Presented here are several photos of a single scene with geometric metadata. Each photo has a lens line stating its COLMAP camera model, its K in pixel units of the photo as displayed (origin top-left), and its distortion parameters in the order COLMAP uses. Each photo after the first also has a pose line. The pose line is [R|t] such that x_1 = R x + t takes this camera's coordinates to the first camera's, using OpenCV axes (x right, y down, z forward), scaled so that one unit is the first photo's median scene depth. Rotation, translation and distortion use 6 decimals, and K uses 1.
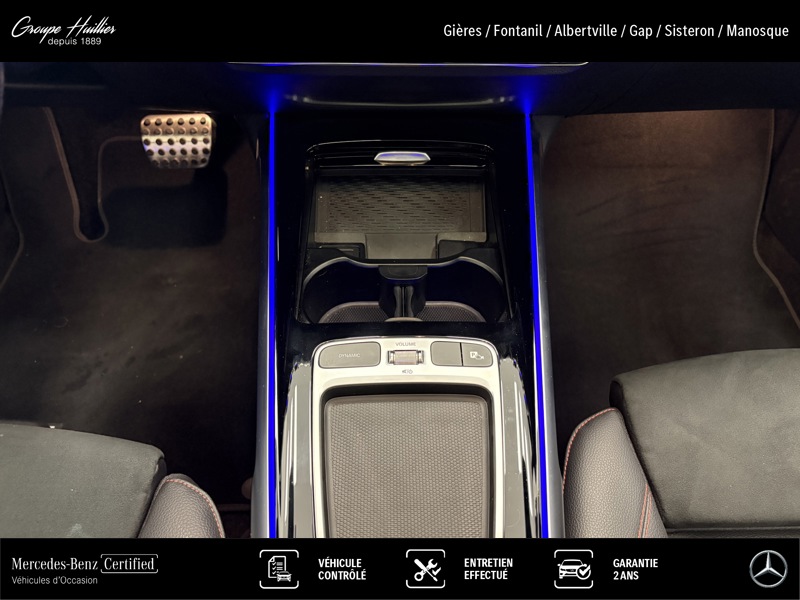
lens RADIAL K [[618.1, 0, 403.2], [0, 618.1, 300.5], [0, 0, 1]] dist [0.042962, -0.069543]
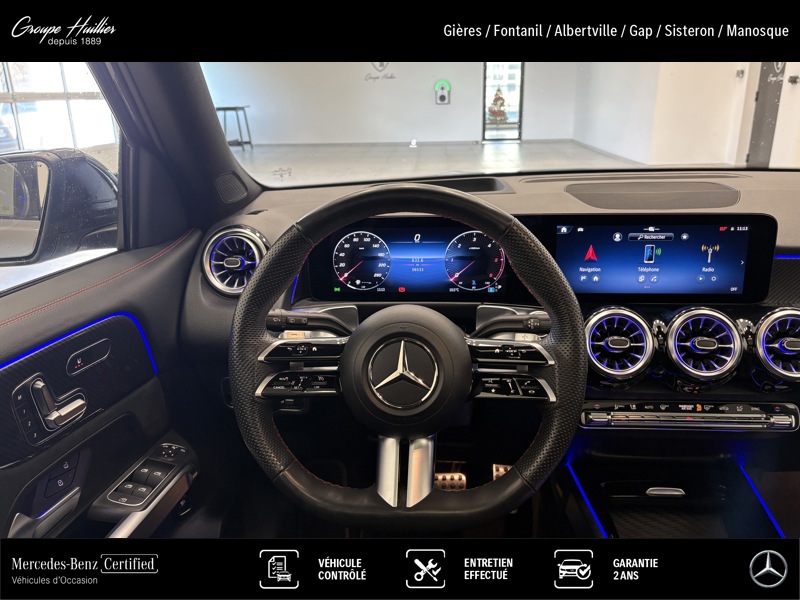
lens RADIAL K [[618.1, 0, 399.2], [0, 618.1, 295.4], [0, 0, 1]] dist [0.042962, -0.069543]
pose [[0.995556, -0.014128, -0.093105, -0.459718], [-0.042741, 0.813195, -0.580420, 0.263880], [0.083912, 0.581820, 0.808977, -0.510260]]
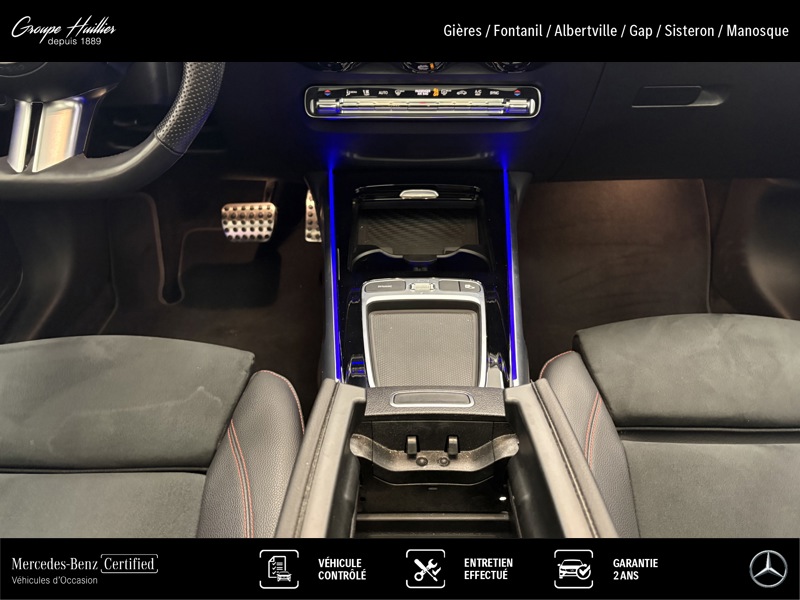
lens RADIAL K [[618.1, 0, 399.0], [0, 618.1, 306.4], [0, 0, 1]] dist [0.042962, -0.069543]
pose [[0.999560, -0.002853, -0.029508, -0.006265], [-0.005044, 0.964483, -0.264097, 0.376949], [0.029214, 0.264130, 0.964045, -0.308125]]
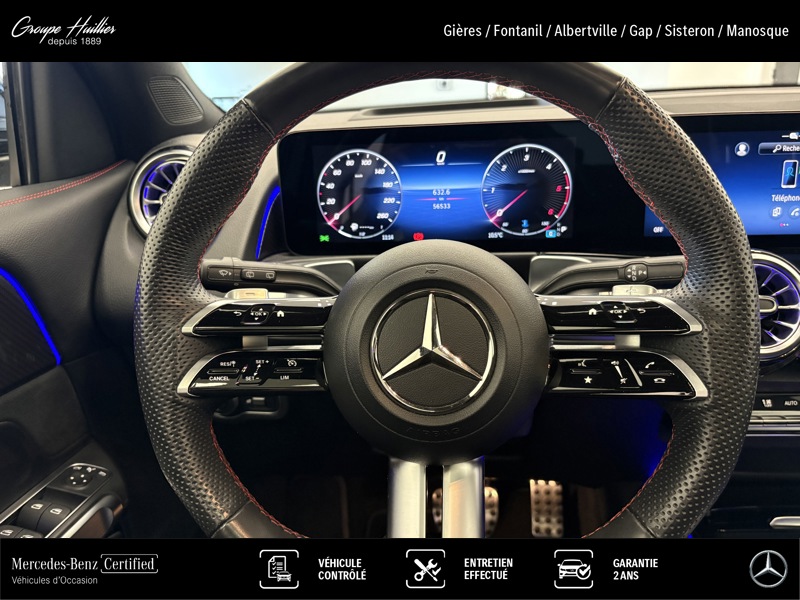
lens RADIAL K [[618.1, 0, 393.9], [0, 618.1, 302.6], [0, 0, 1]] dist [0.042962, -0.069543]
pose [[0.994020, -0.025186, -0.106253, -0.520399], [-0.039419, 0.824665, -0.564246, 0.075606], [0.101834, 0.565060, 0.818741, -0.130317]]
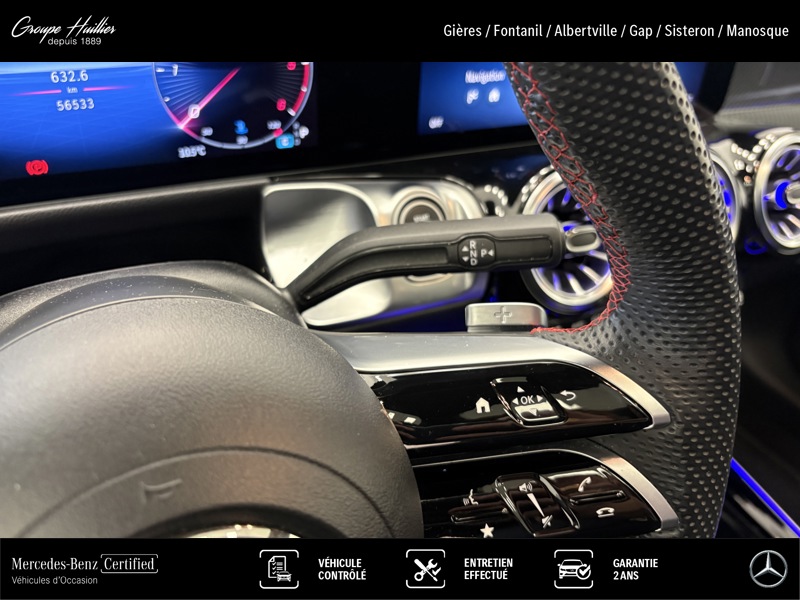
lens RADIAL K [[618.1, 0, 388.0], [0, 618.1, 292.9], [0, 0, 1]] dist [0.042962, -0.069543]
pose [[0.897071, -0.215831, 0.385591, -0.544217], [0.313320, 0.925998, -0.210614, -0.262076], [-0.311600, 0.309749, 0.898310, 0.100738]]
